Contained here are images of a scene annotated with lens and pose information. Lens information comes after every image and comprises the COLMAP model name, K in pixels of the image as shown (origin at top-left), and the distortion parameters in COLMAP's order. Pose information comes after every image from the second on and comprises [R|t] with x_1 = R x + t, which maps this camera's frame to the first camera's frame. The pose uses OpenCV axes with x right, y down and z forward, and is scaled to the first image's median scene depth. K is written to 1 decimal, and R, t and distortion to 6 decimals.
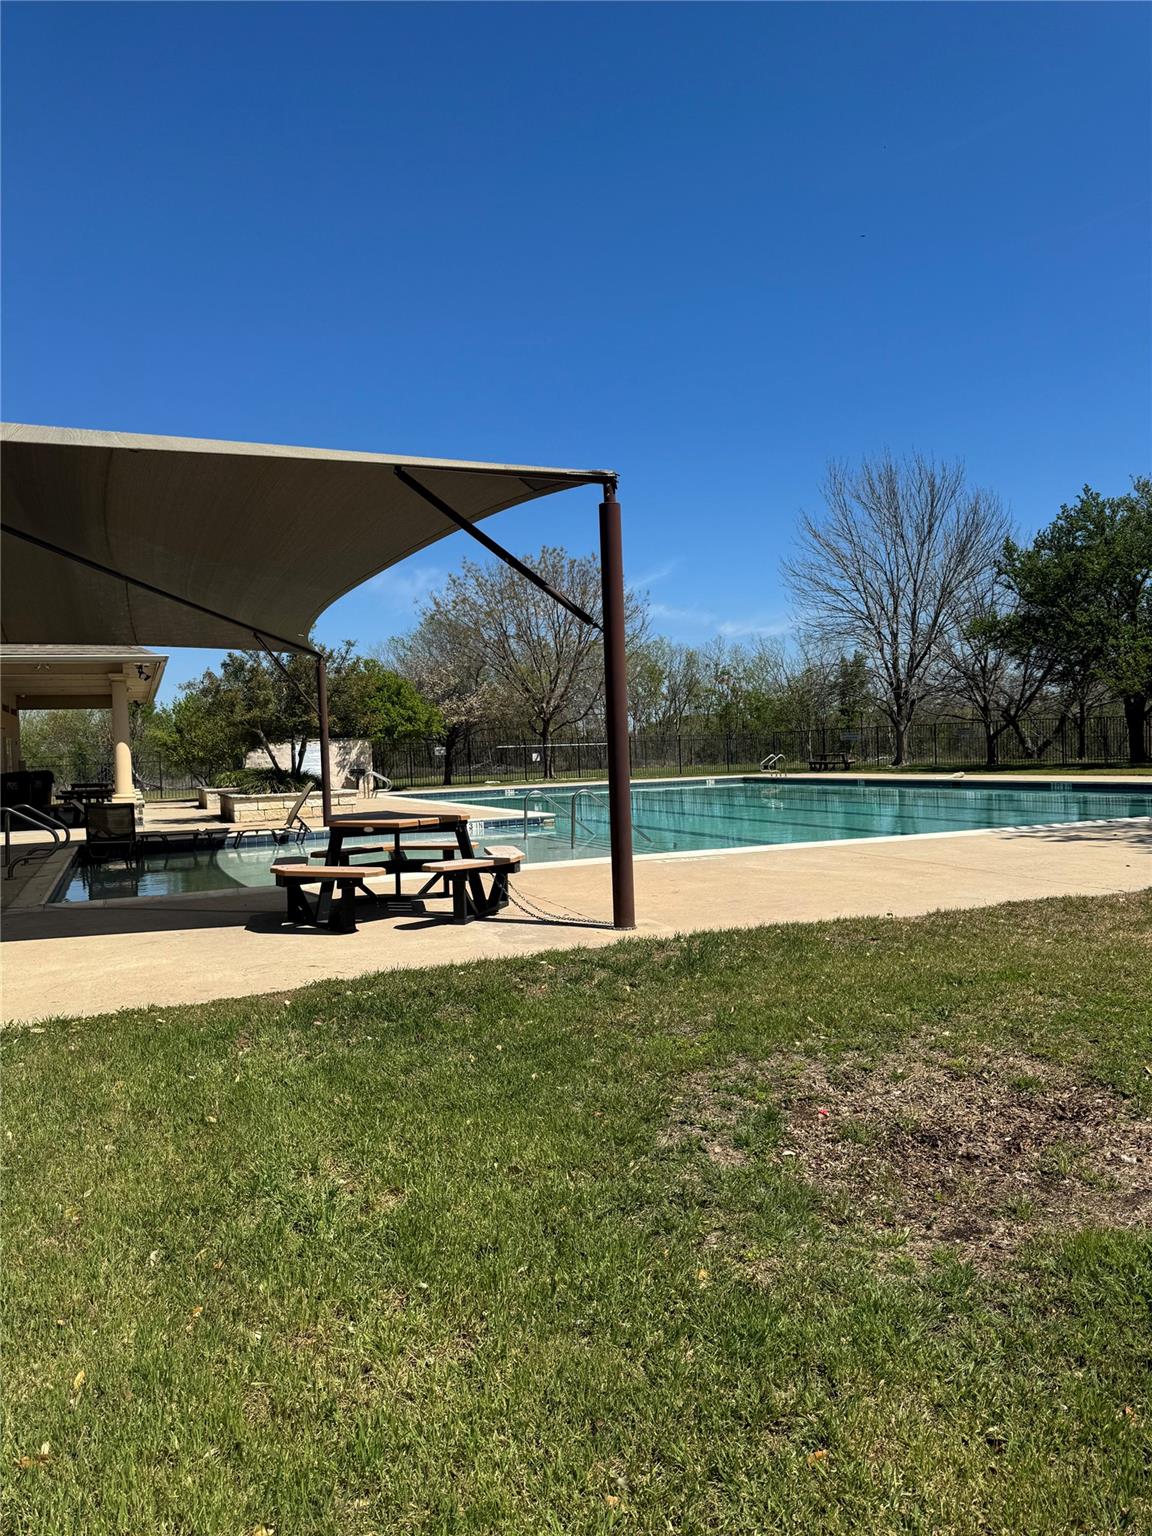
lens RADIAL K [[1103.2, 0, 546.8], [0, 1103.2, 770.5], [0, 0, 1]] dist [0.147309, -0.292876]
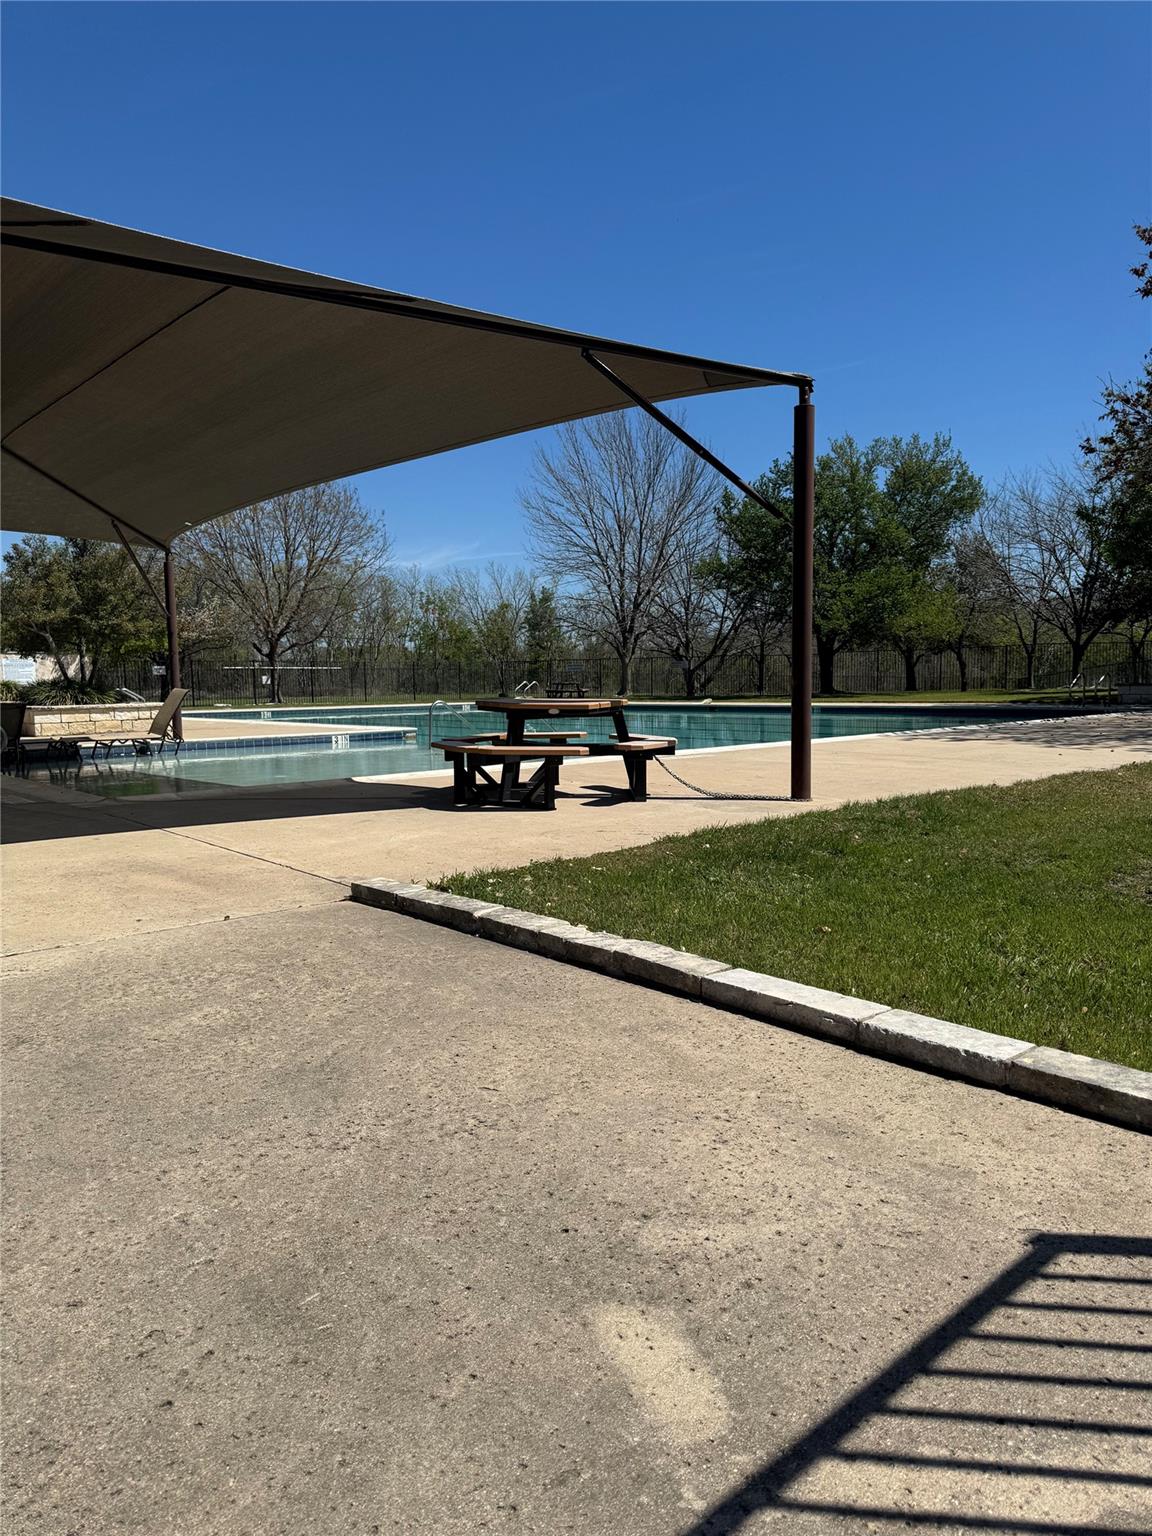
lens RADIAL K [[1100.8, 0, 605.8], [0, 1100.8, 766.3], [0, 0, 1]] dist [0.145034, -0.291622]
pose [[0.946029, -0.005611, 0.324035, -0.139387], [-0.013231, 0.998348, 0.055914, 0.014496], [-0.323813, -0.057183, 0.944391, 0.007199]]
